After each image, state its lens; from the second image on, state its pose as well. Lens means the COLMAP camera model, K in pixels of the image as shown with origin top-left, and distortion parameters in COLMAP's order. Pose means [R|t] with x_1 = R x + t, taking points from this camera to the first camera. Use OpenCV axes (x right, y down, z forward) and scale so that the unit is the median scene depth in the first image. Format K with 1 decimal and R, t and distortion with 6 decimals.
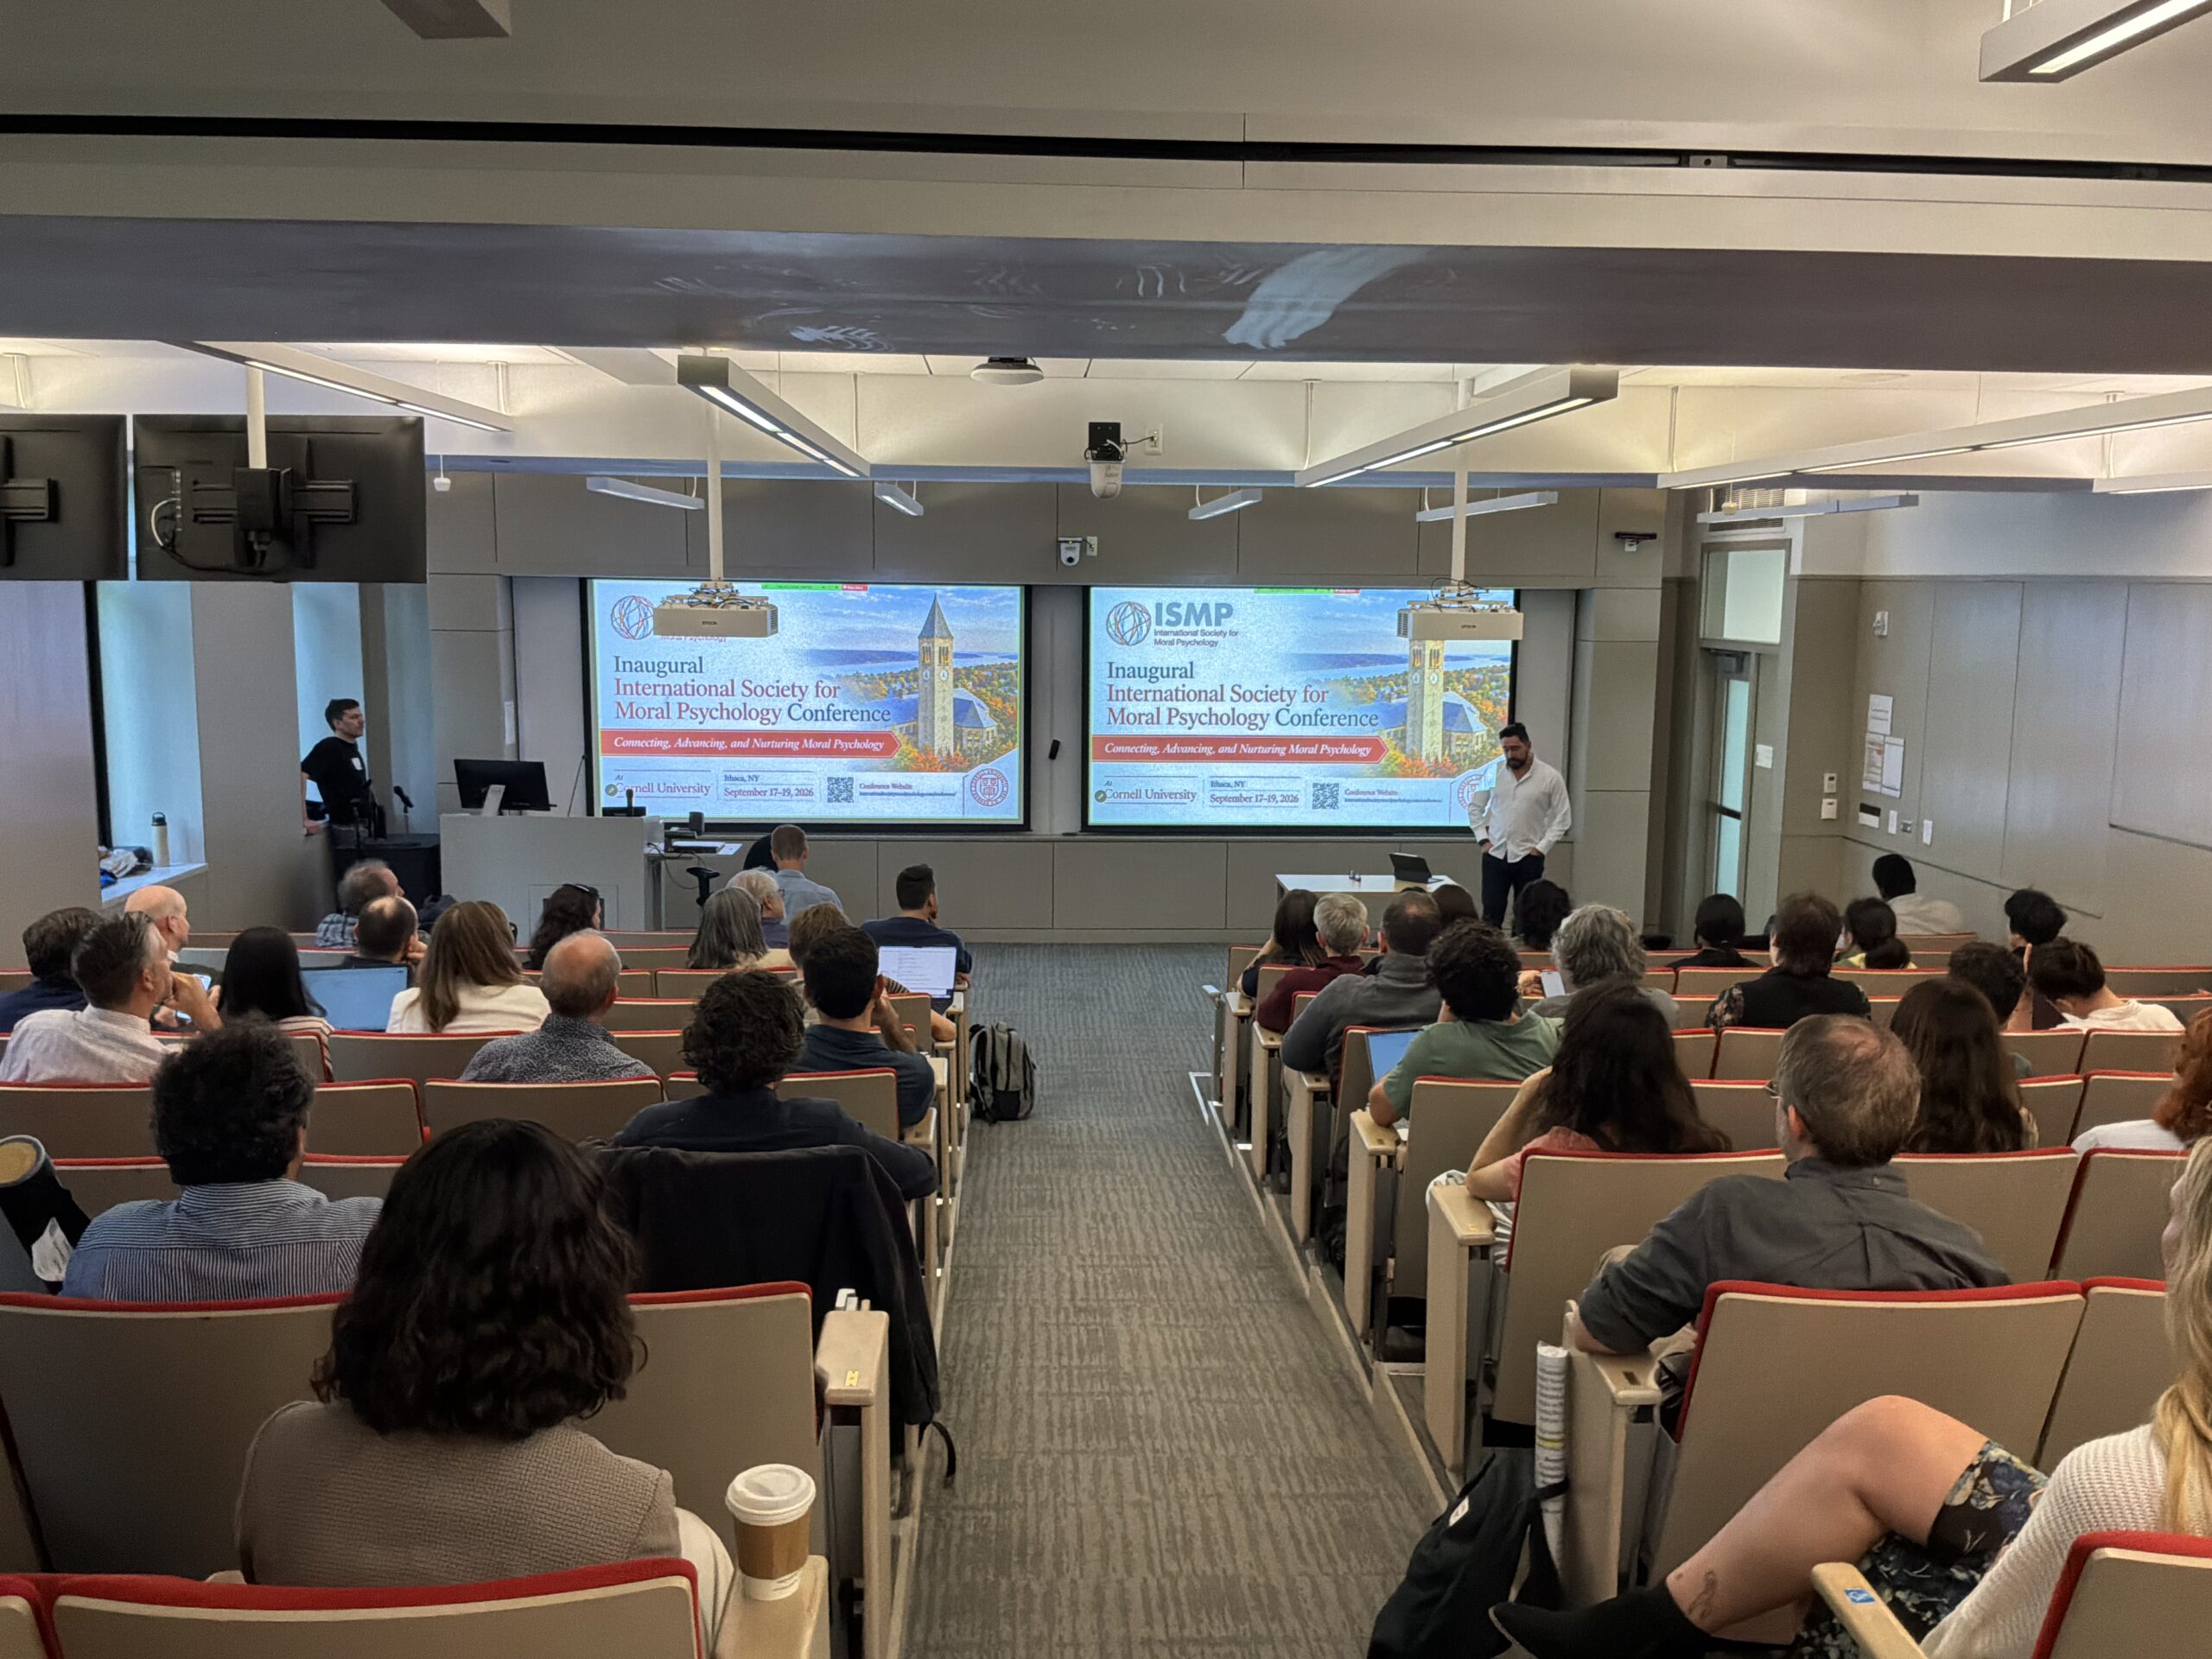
lens RADIAL K [[1819.7, 0, 1109.6], [0, 1819.7, 818.5], [0, 0, 1]] dist [0.124199, -0.261373]
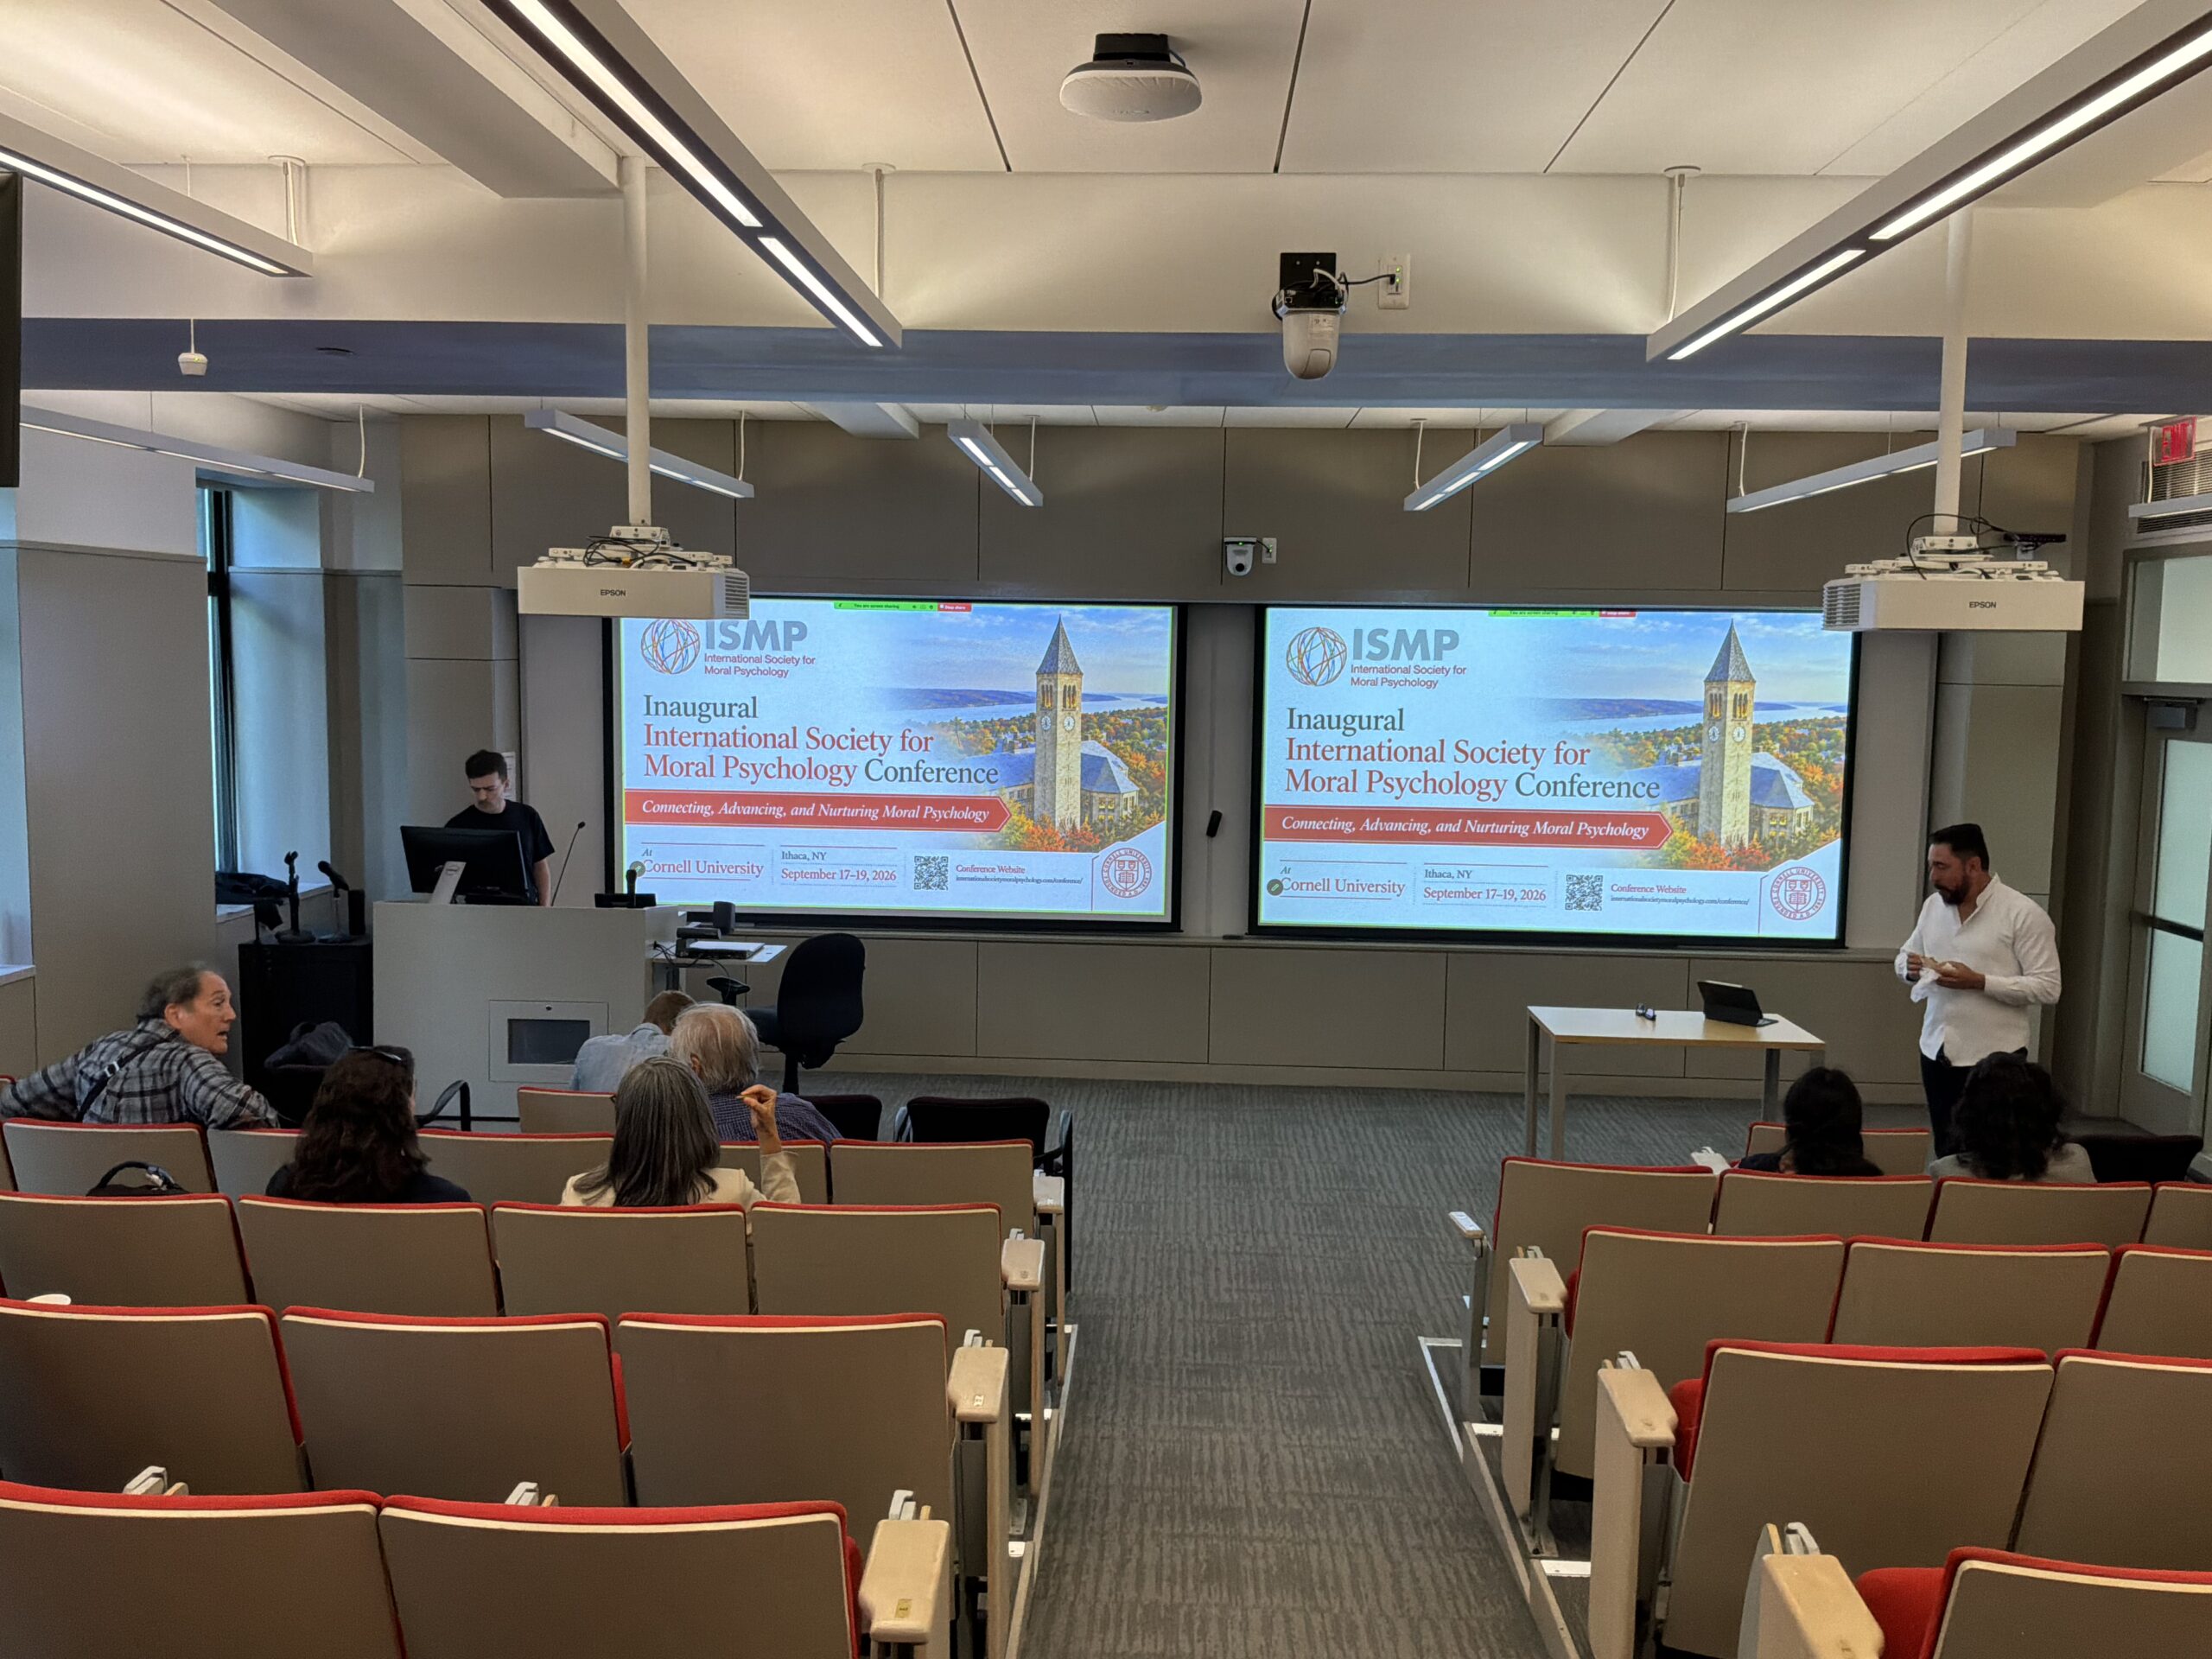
lens RADIAL K [[1819.7, 0, 1109.6], [0, 1819.7, 818.5], [0, 0, 1]] dist [0.124199, -0.261373]
pose [[0.995880, 0.014146, -0.089566, -0.006364], [-0.017886, 0.998995, -0.041093, -0.008929], [0.088894, 0.042526, 0.995133, 0.263129]]
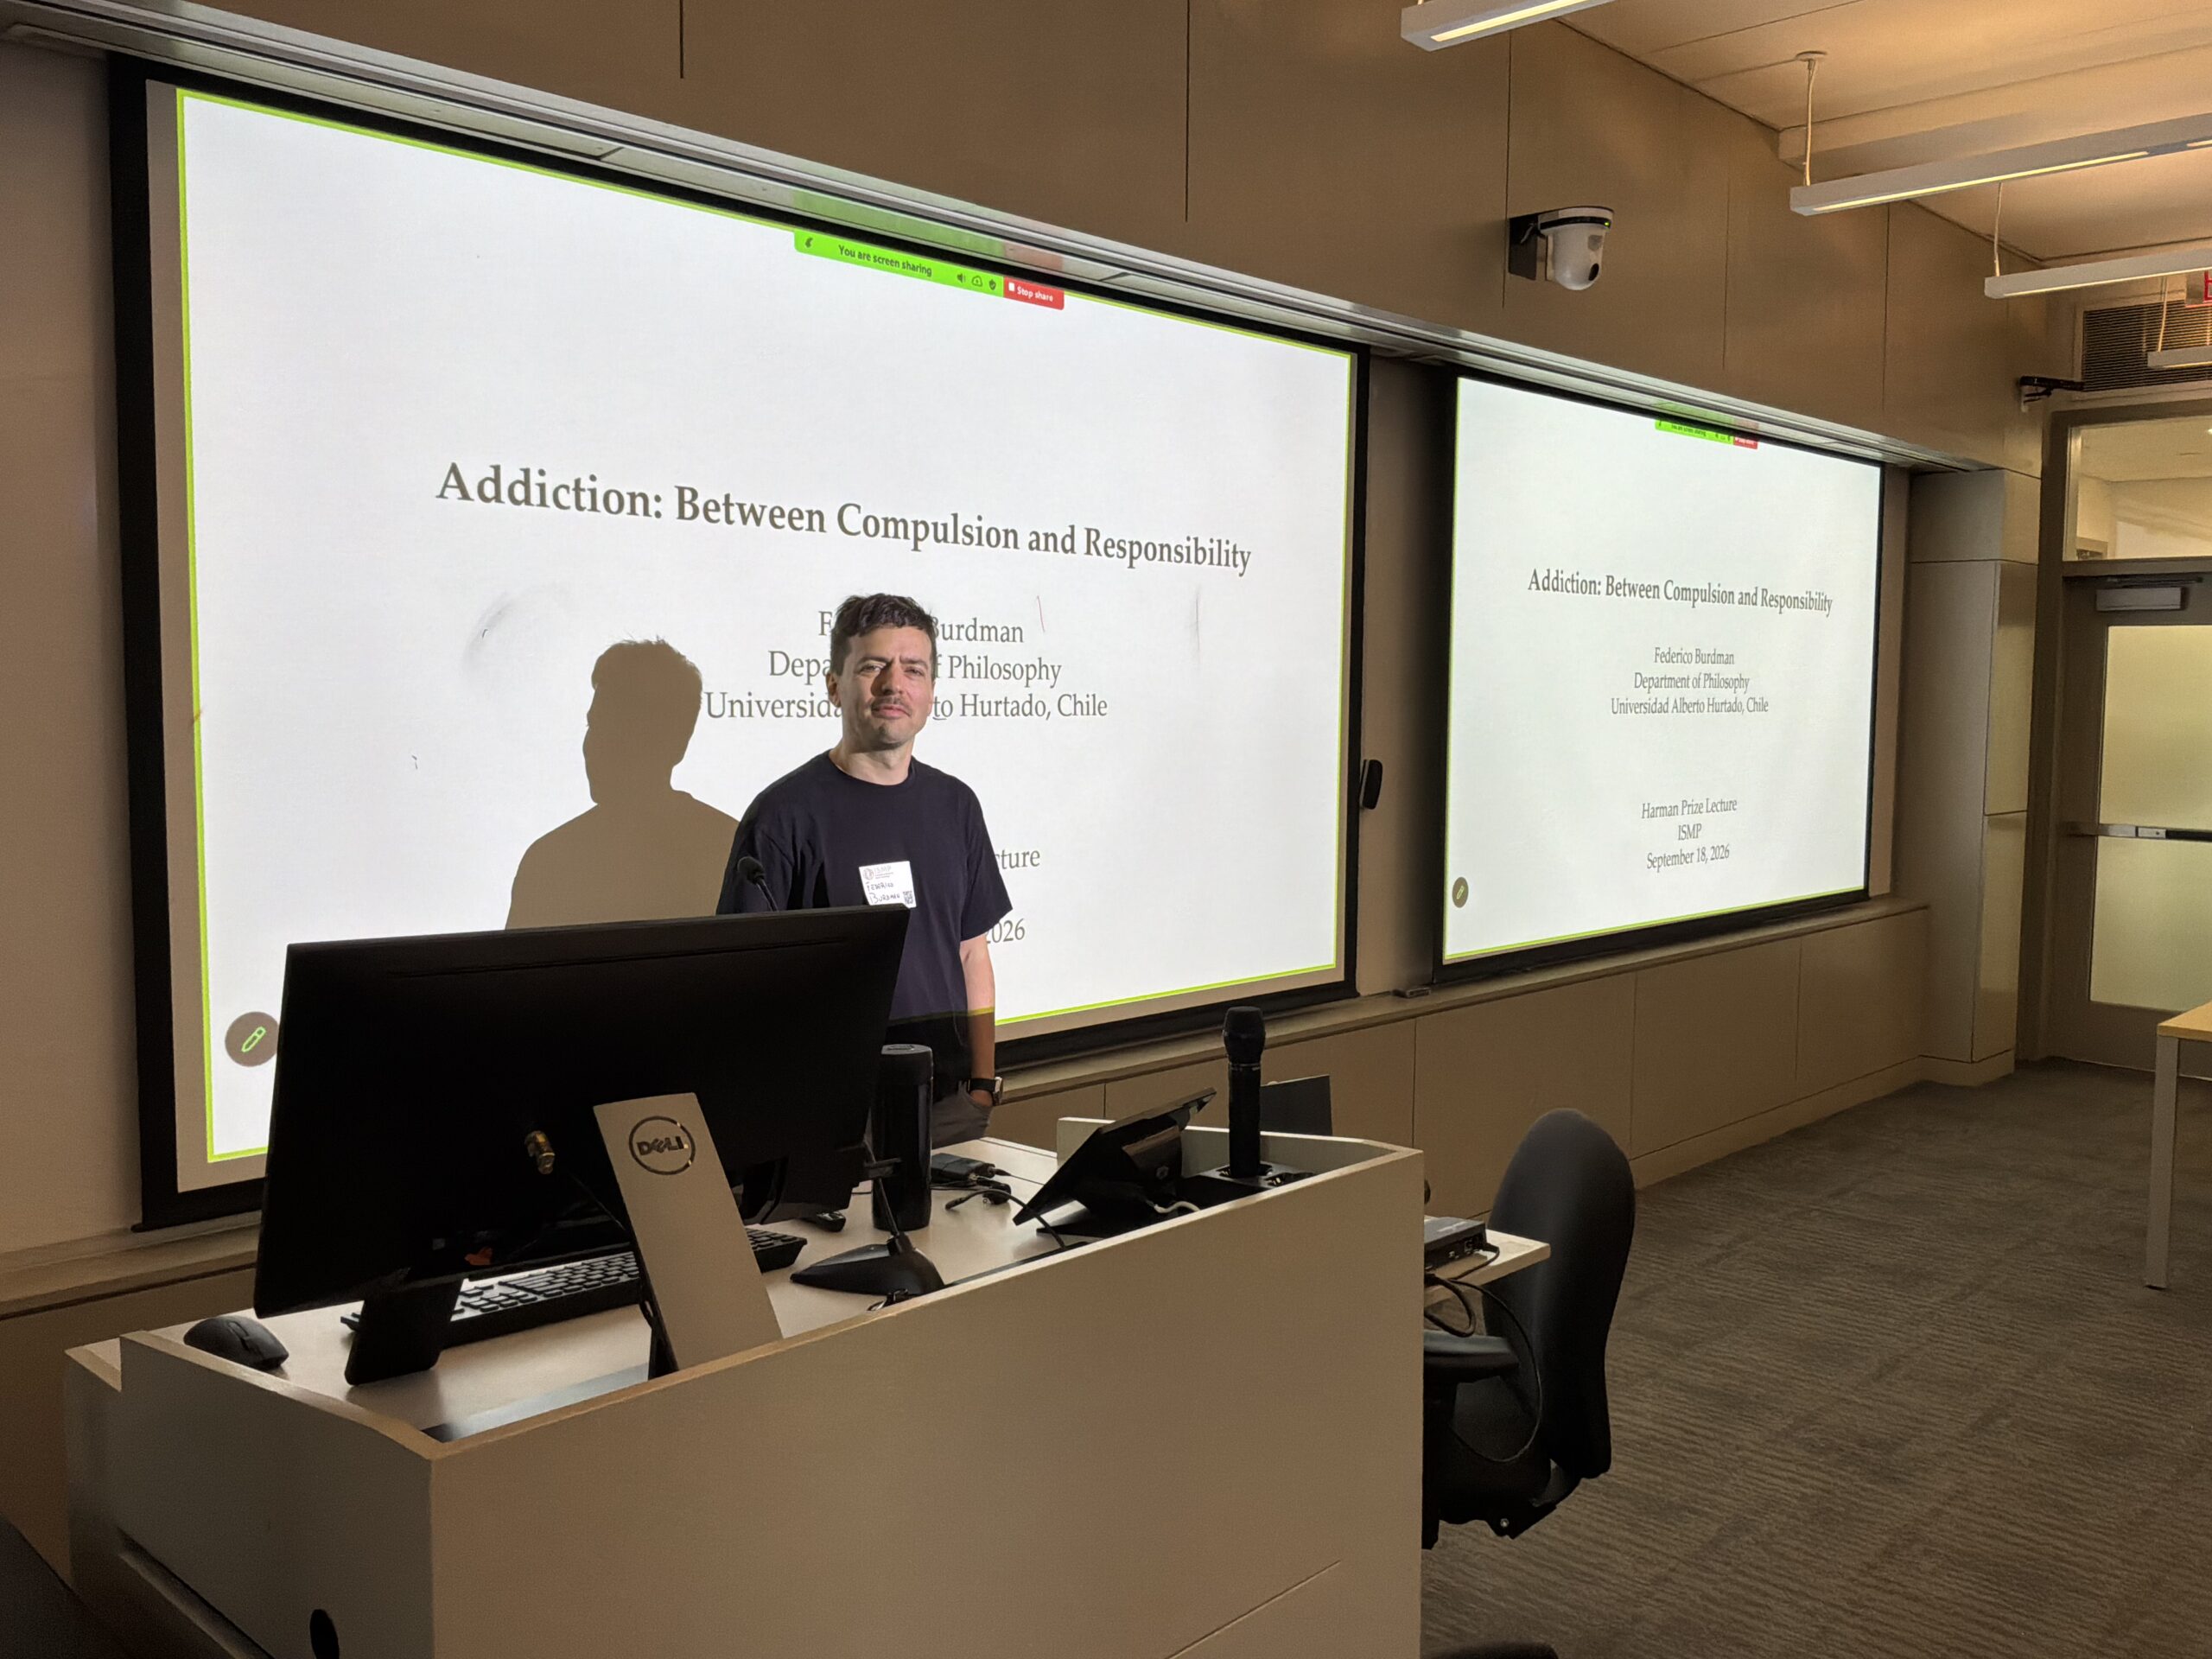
lens RADIAL K [[1819.7, 0, 1109.6], [0, 1819.7, 818.5], [0, 0, 1]] dist [0.124199, -0.261373]
pose [[0.727549, -0.053769, 0.683946, -0.362388], [0.085467, 0.996261, -0.012593, -0.031925], [-0.680711, 0.067617, 0.729424, 0.789113]]
